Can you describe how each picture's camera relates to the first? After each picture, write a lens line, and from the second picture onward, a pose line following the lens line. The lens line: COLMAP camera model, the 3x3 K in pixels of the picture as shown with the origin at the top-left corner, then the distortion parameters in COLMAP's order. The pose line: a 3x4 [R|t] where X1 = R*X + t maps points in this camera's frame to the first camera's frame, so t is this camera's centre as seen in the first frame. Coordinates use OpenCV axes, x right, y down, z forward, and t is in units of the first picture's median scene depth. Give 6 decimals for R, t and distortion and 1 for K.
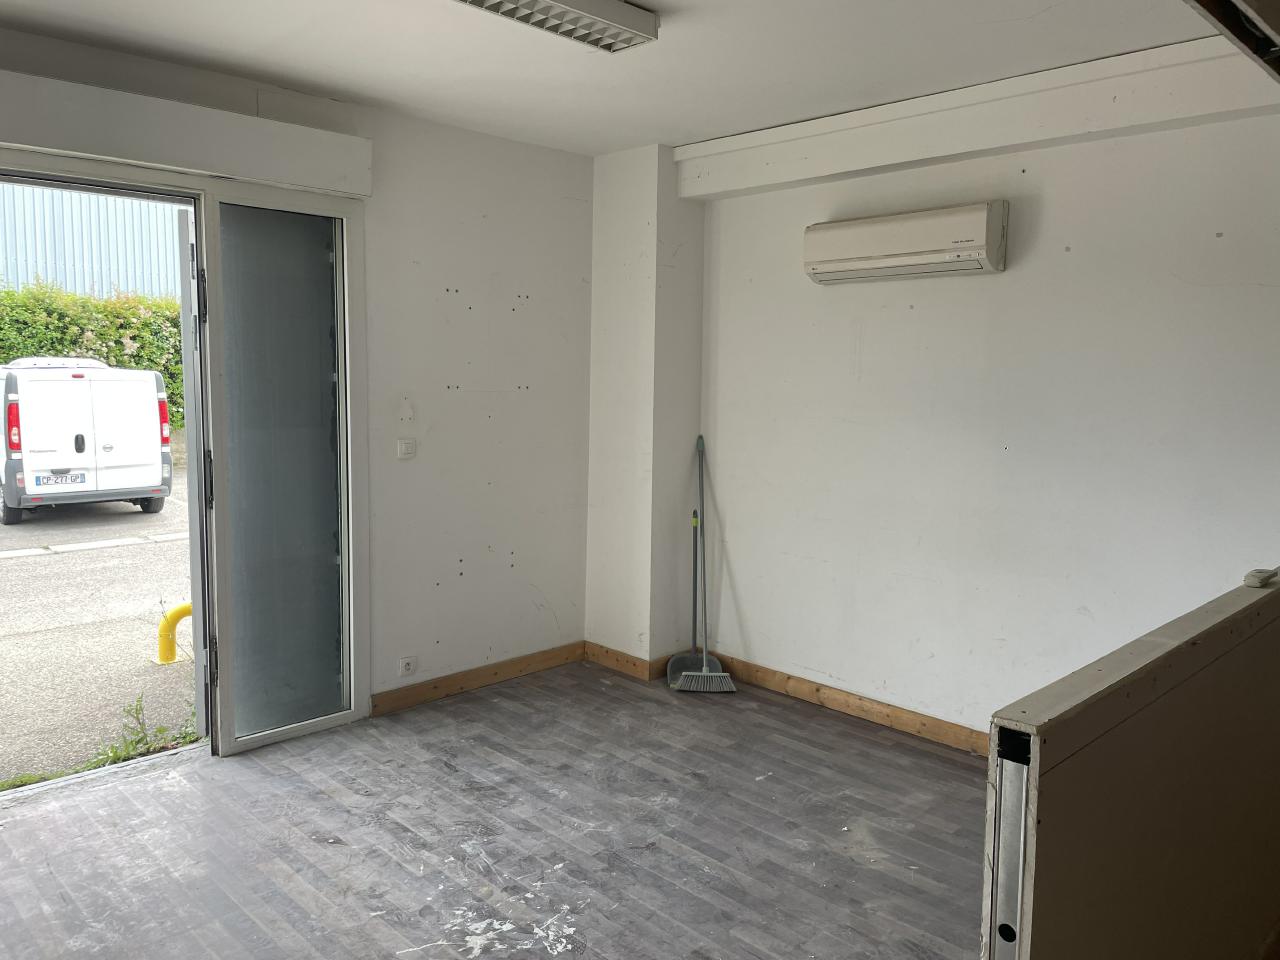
lens RADIAL K [[962.2, 0, 630.7], [0, 962.2, 467.8], [0, 0, 1]] dist [0.082750, -0.104085]
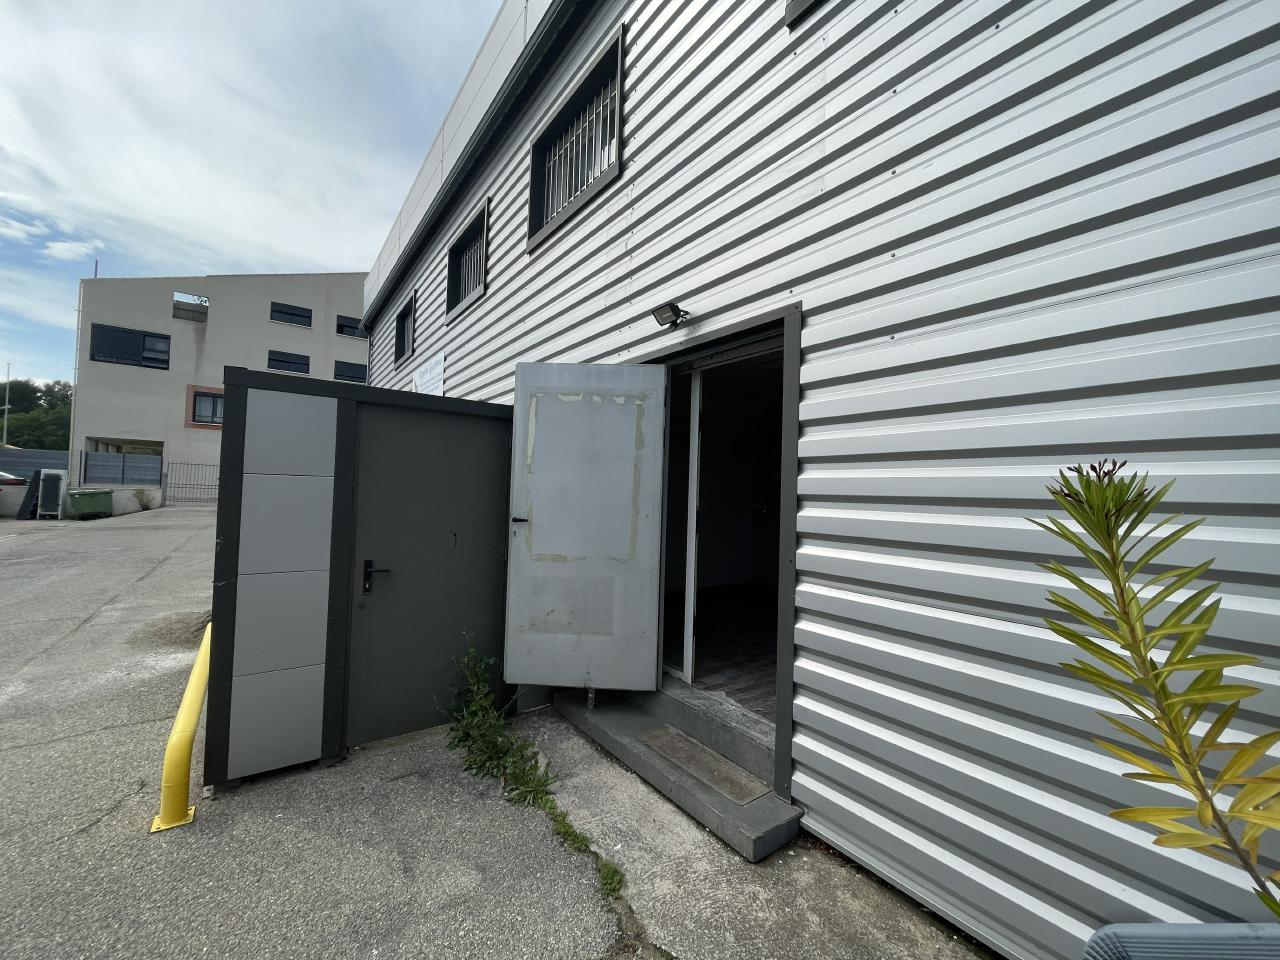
lens RADIAL K [[515.0, 0, 640.0], [0, 515.0, 477.9], [0, 0, 1]] dist [-0.002173, -0.000071]
pose [[0.144020, 0.019425, 0.989384, -1.318496], [0.072936, 0.996880, -0.030189, -0.044772], [-0.986883, 0.076509, 0.142154, 0.912456]]
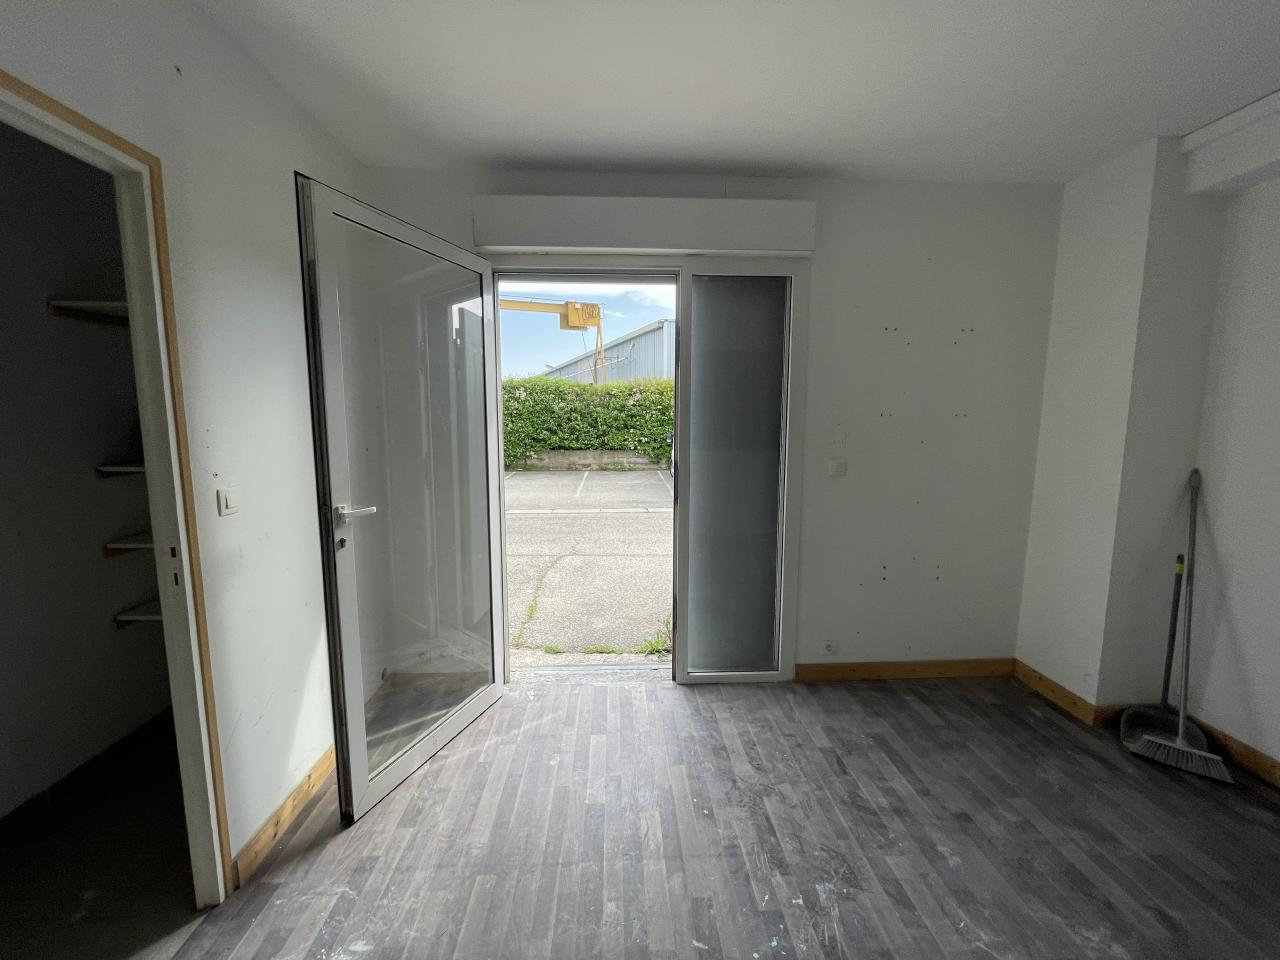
lens RADIAL K [[515.0, 0, 640.0], [0, 515.0, 477.9], [0, 0, 1]] dist [-0.002173, -0.000071]
pose [[0.750204, 0.063639, -0.658137, 0.002085], [-0.057701, 0.997861, 0.030716, -0.013655], [0.658684, 0.014932, 0.752272, 0.402528]]
